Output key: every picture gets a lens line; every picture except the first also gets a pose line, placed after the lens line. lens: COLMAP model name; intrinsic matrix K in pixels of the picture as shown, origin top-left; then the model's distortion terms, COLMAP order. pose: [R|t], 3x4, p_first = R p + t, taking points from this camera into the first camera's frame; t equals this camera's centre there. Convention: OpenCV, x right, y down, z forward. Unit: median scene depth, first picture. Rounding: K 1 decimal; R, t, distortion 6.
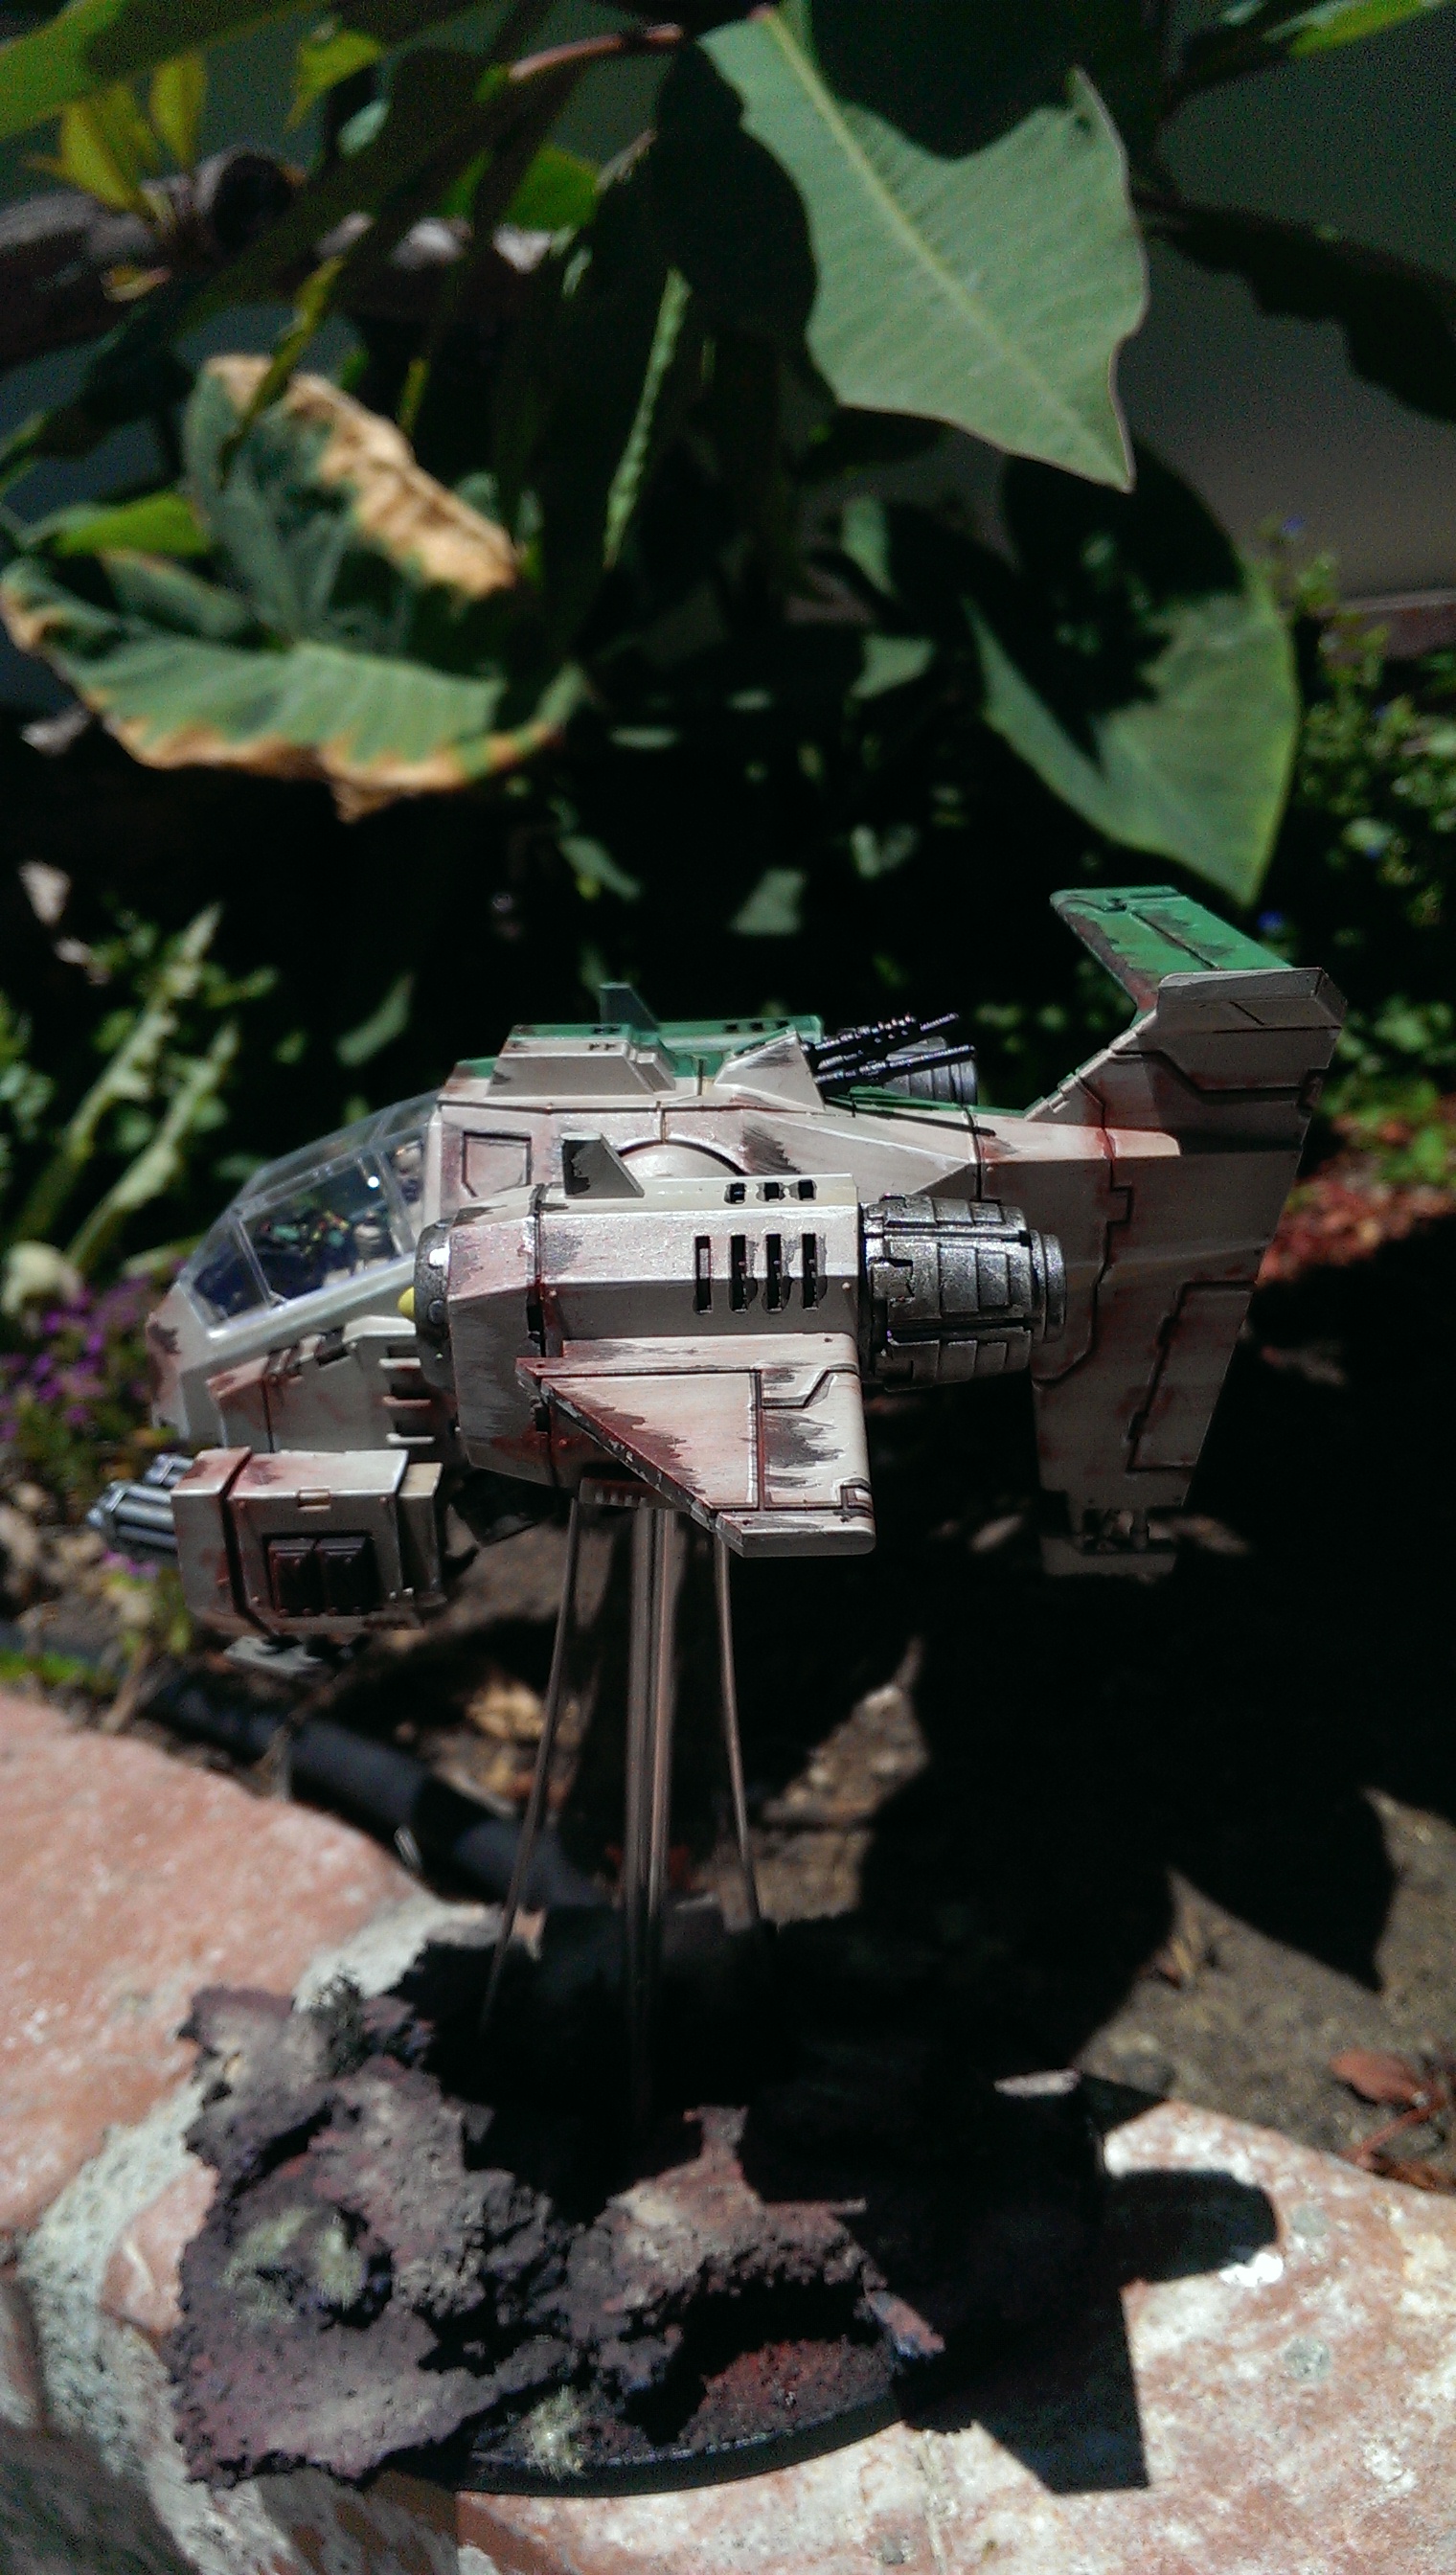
lens RADIAL K [[1992.2, 0, 717.1], [0, 1992.2, 1290.2], [0, 0, 1]] dist [-0.007236, -0.009506]
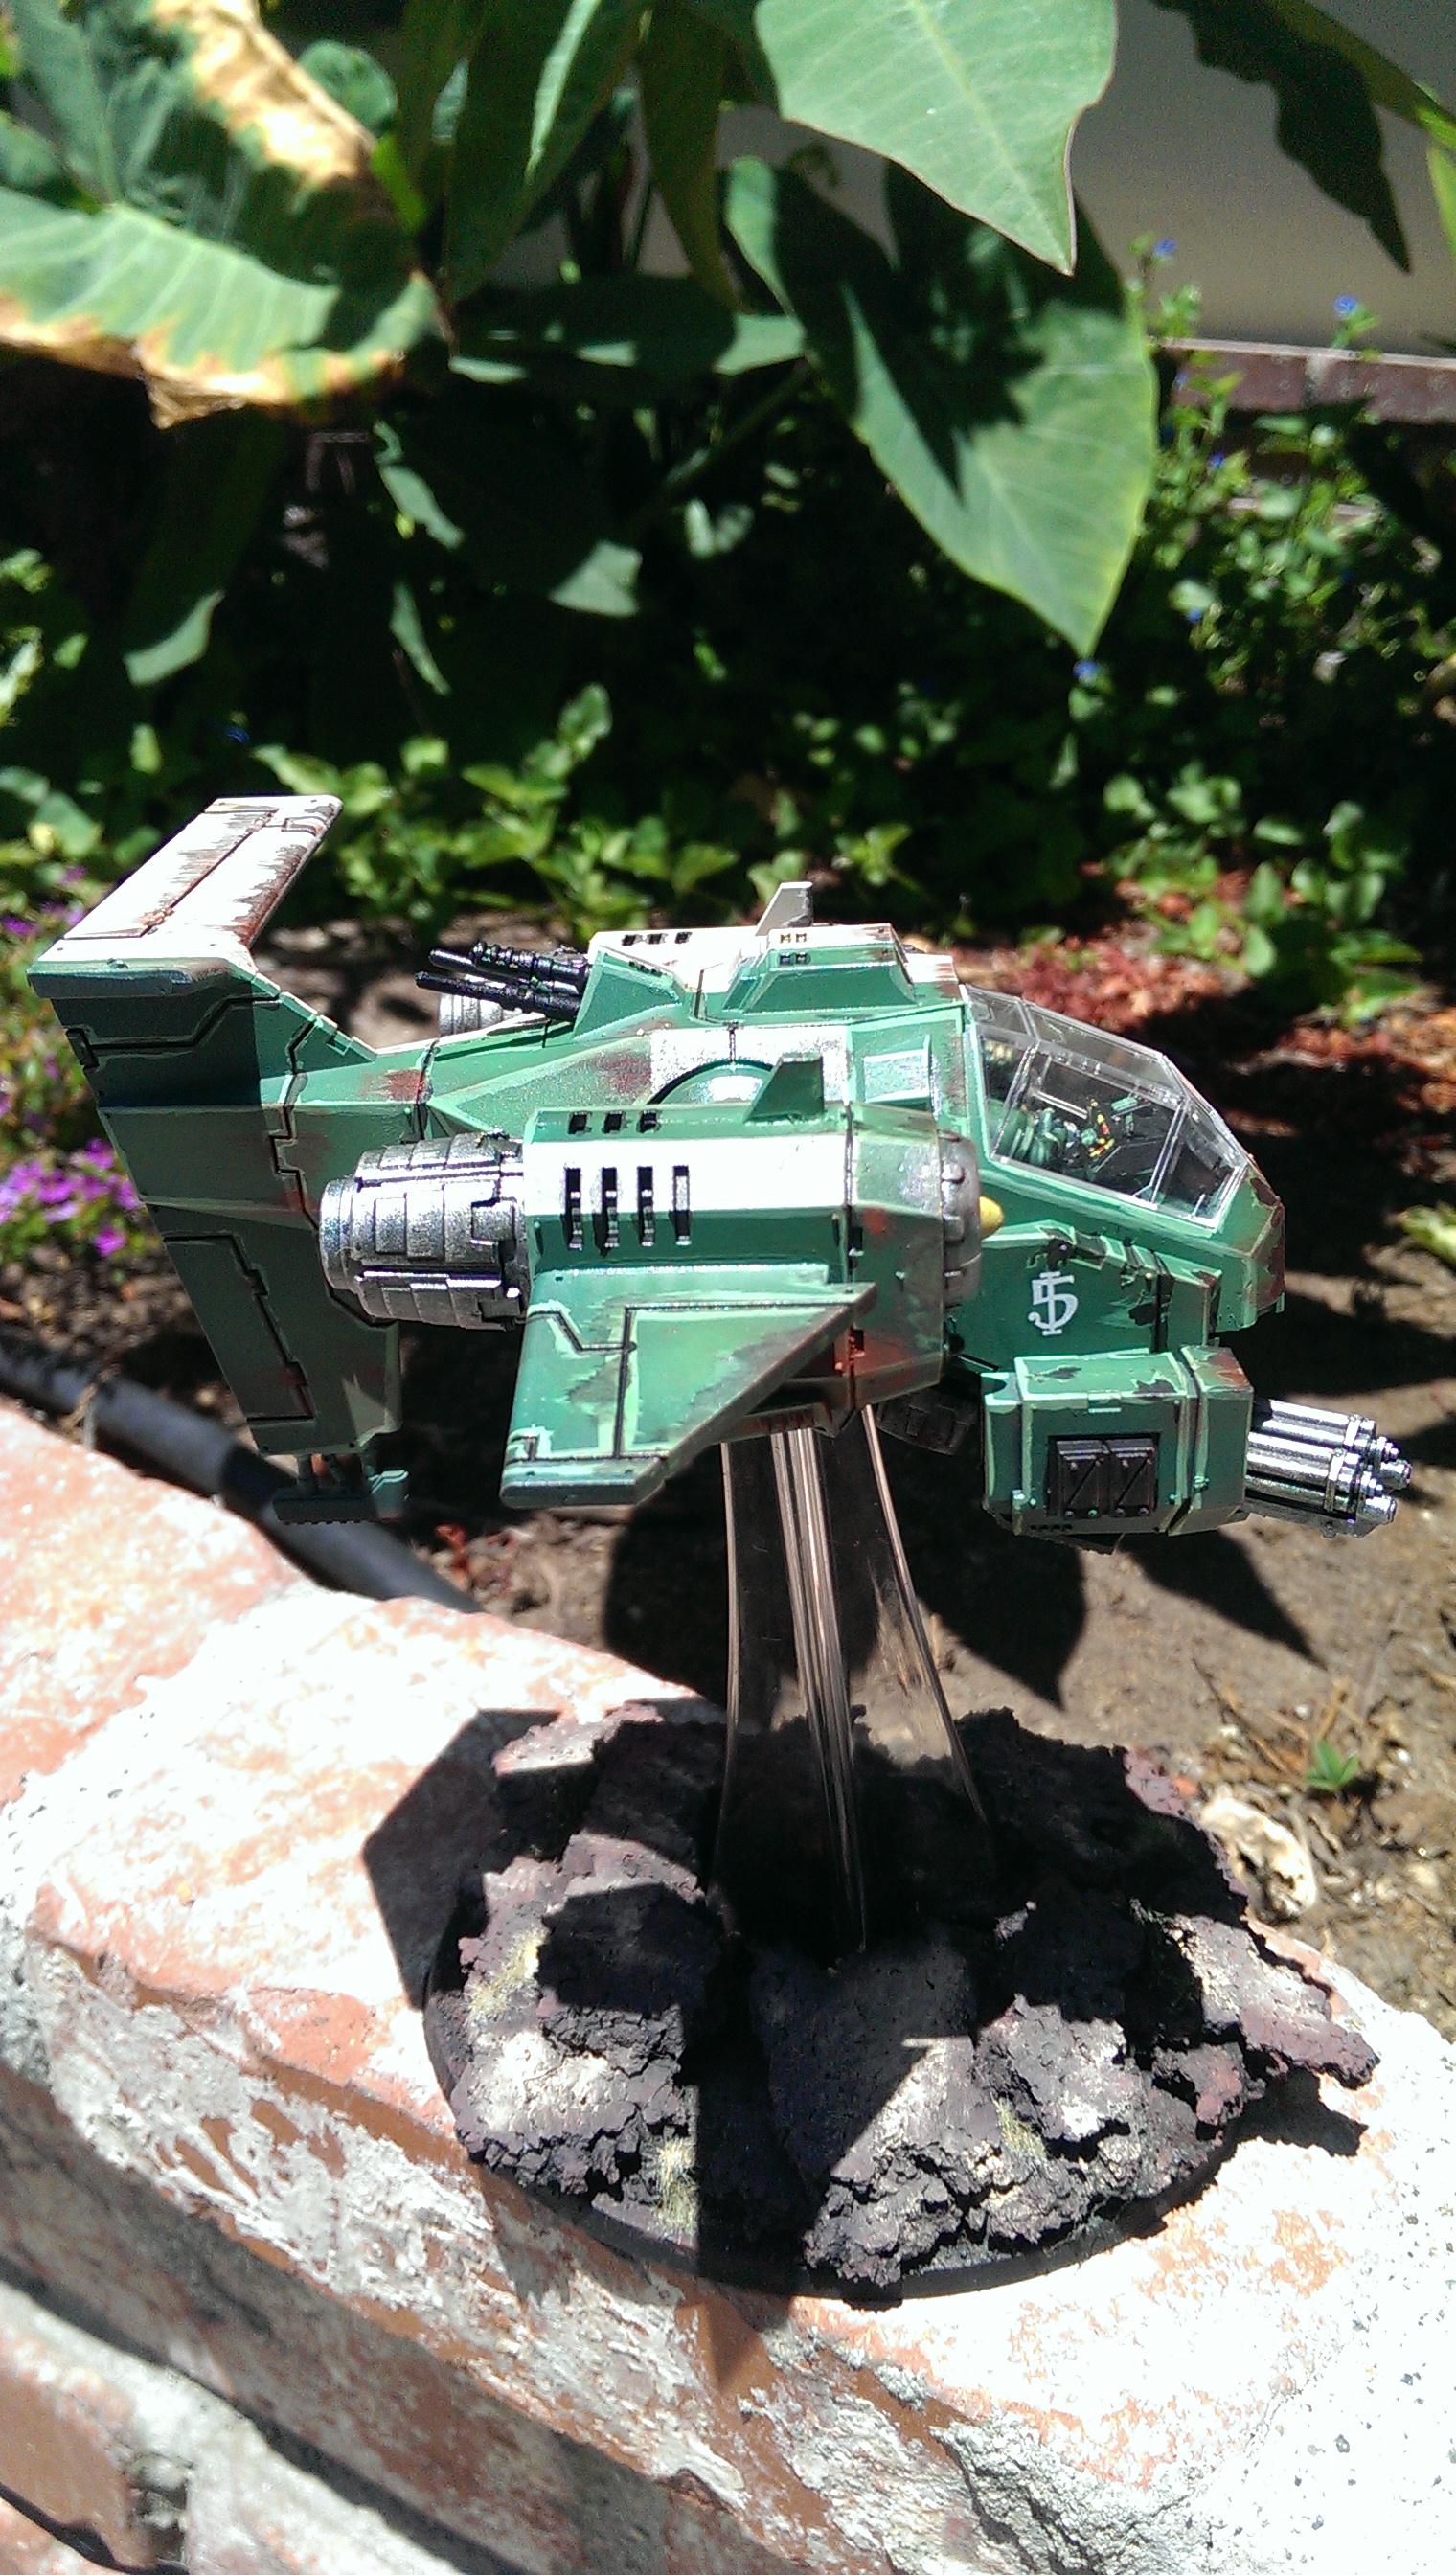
lens RADIAL K [[1968.6, 0, 728.0], [0, 1968.6, 1287.5], [0, 0, 1]] dist [0.058837, -0.084018]
pose [[0.984422, 0.095513, 0.147619, -0.051457], [-0.118110, 0.981176, 0.152789, -0.026692], [-0.130247, -0.167844, 0.977171, -0.037693]]
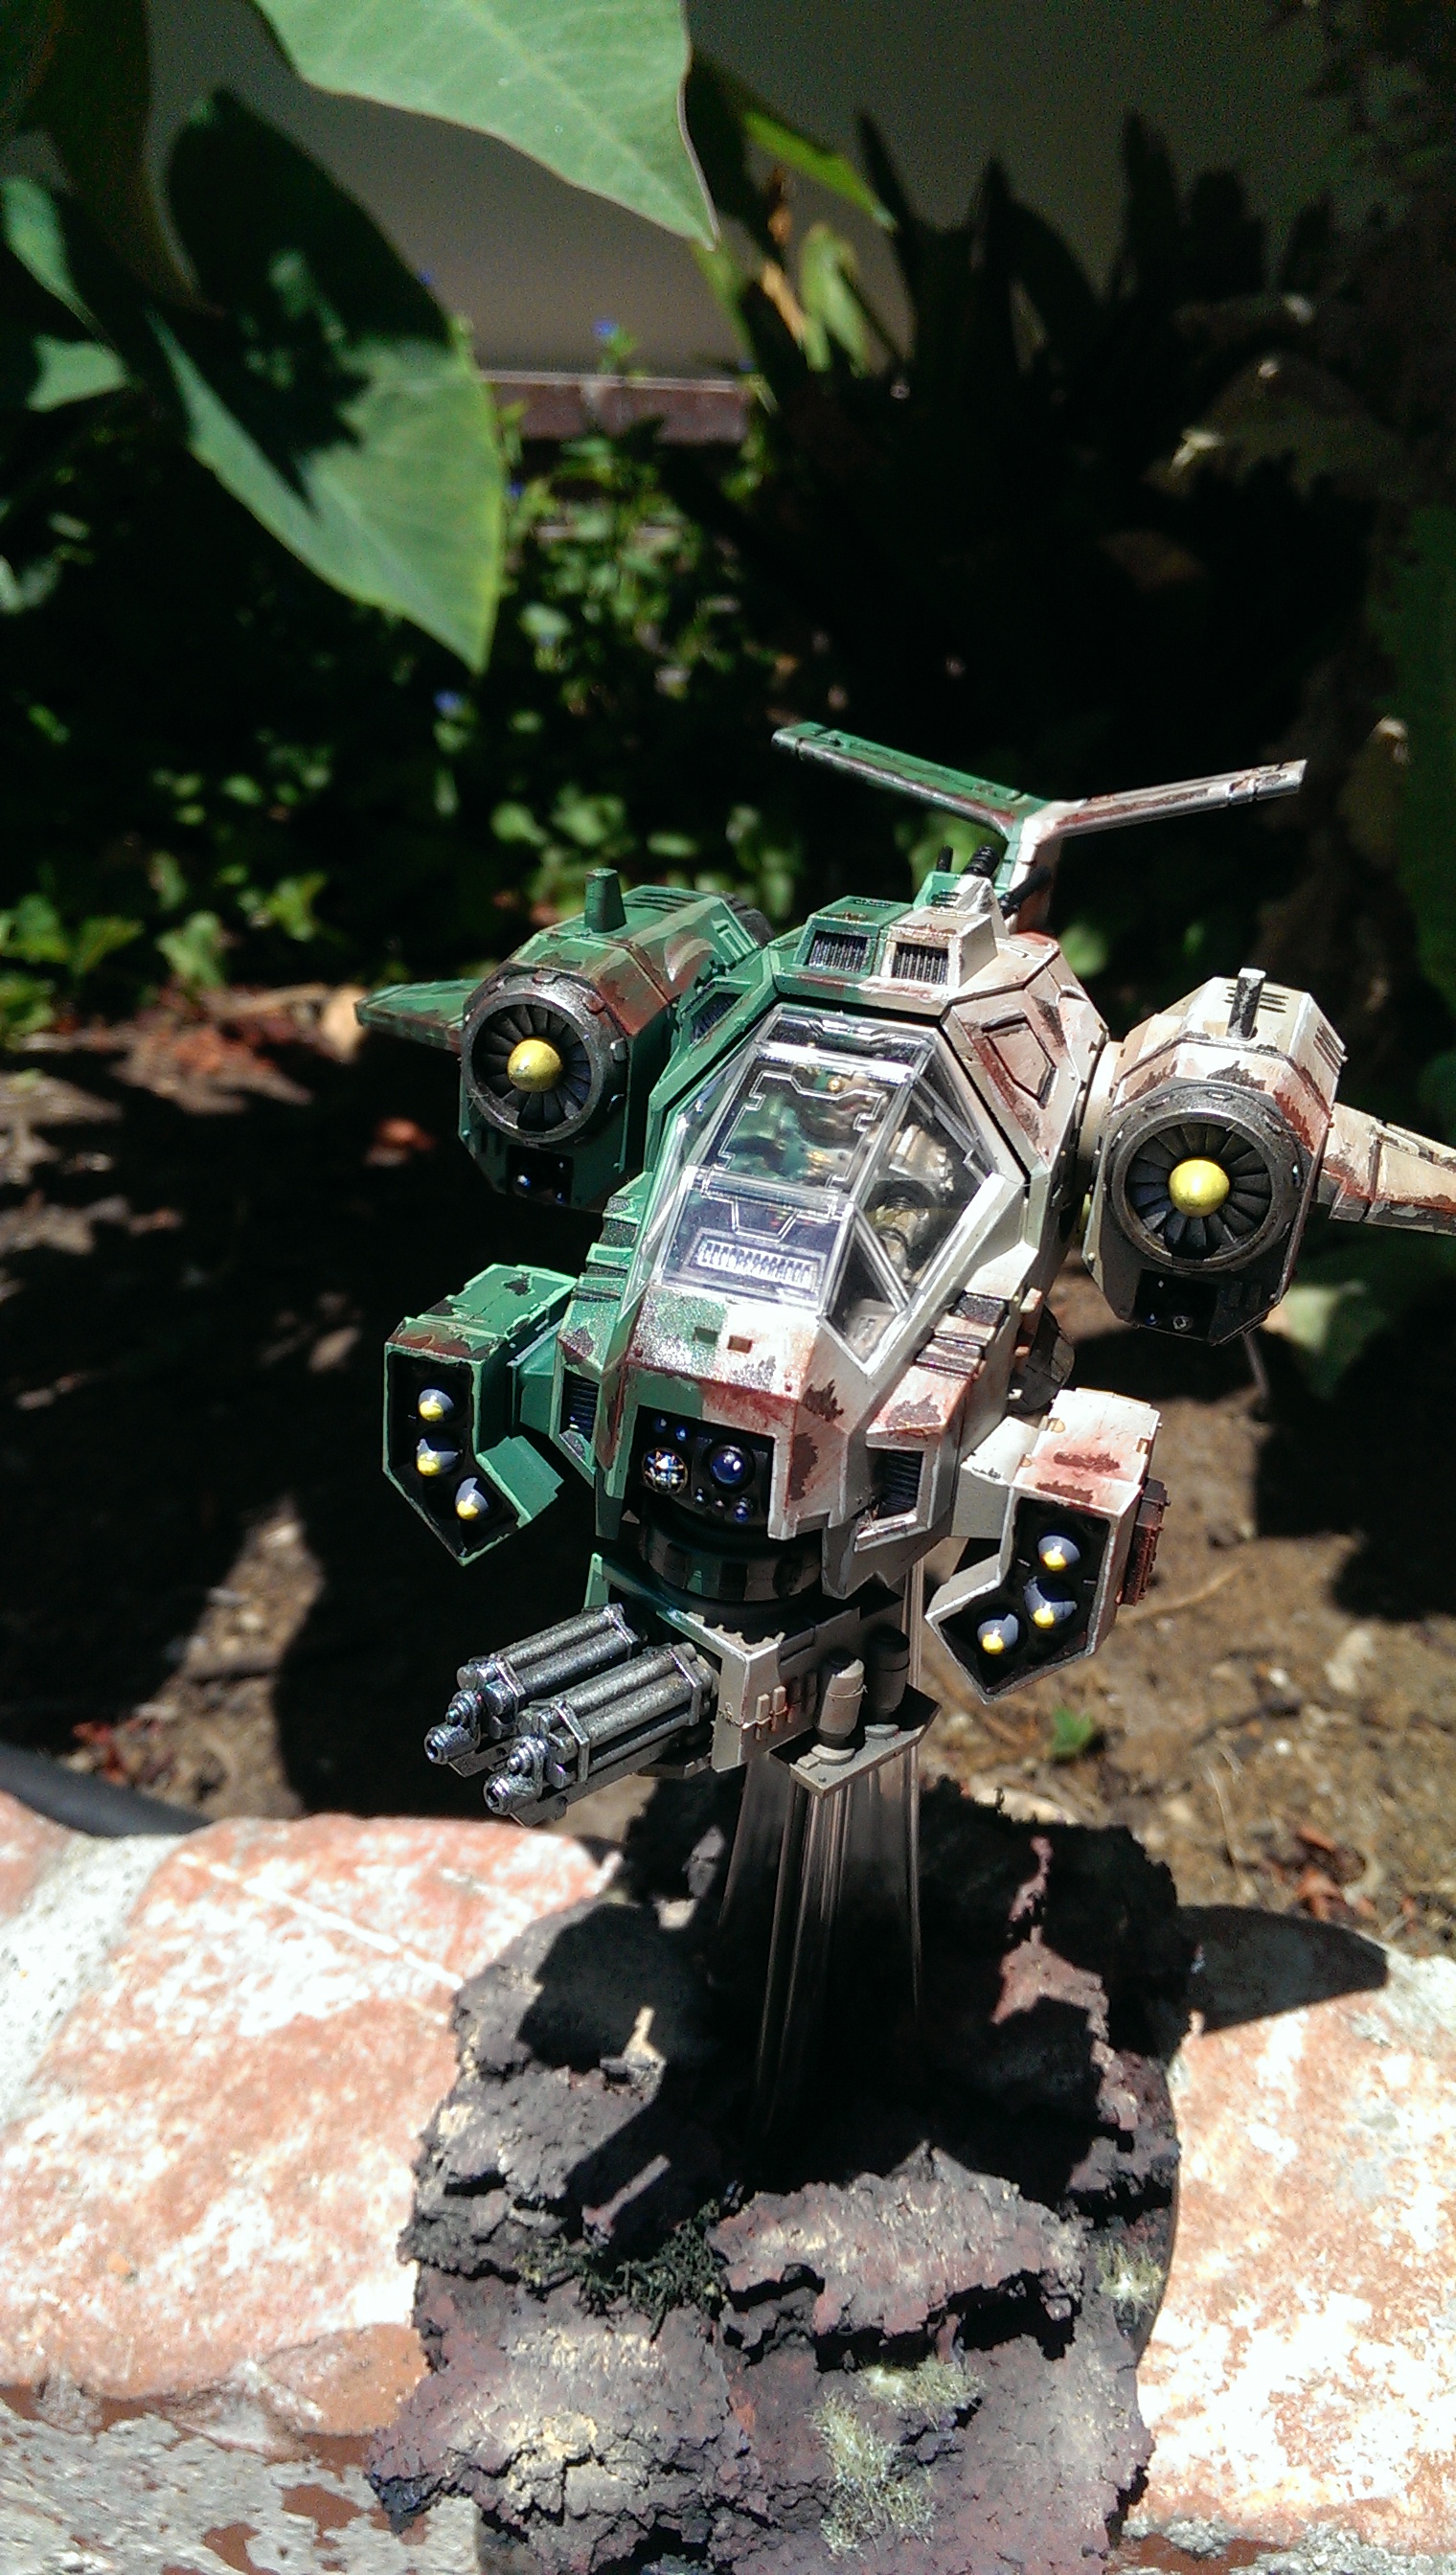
lens RADIAL K [[1968.6, 0, 728.0], [0, 1968.6, 1287.5], [0, 0, 1]] dist [0.058837, -0.084018]
pose [[0.881207, -0.074983, 0.466745, -0.212321], [0.022528, 0.992879, 0.116974, -0.019929], [-0.472193, -0.092564, 0.876622, 0.099136]]
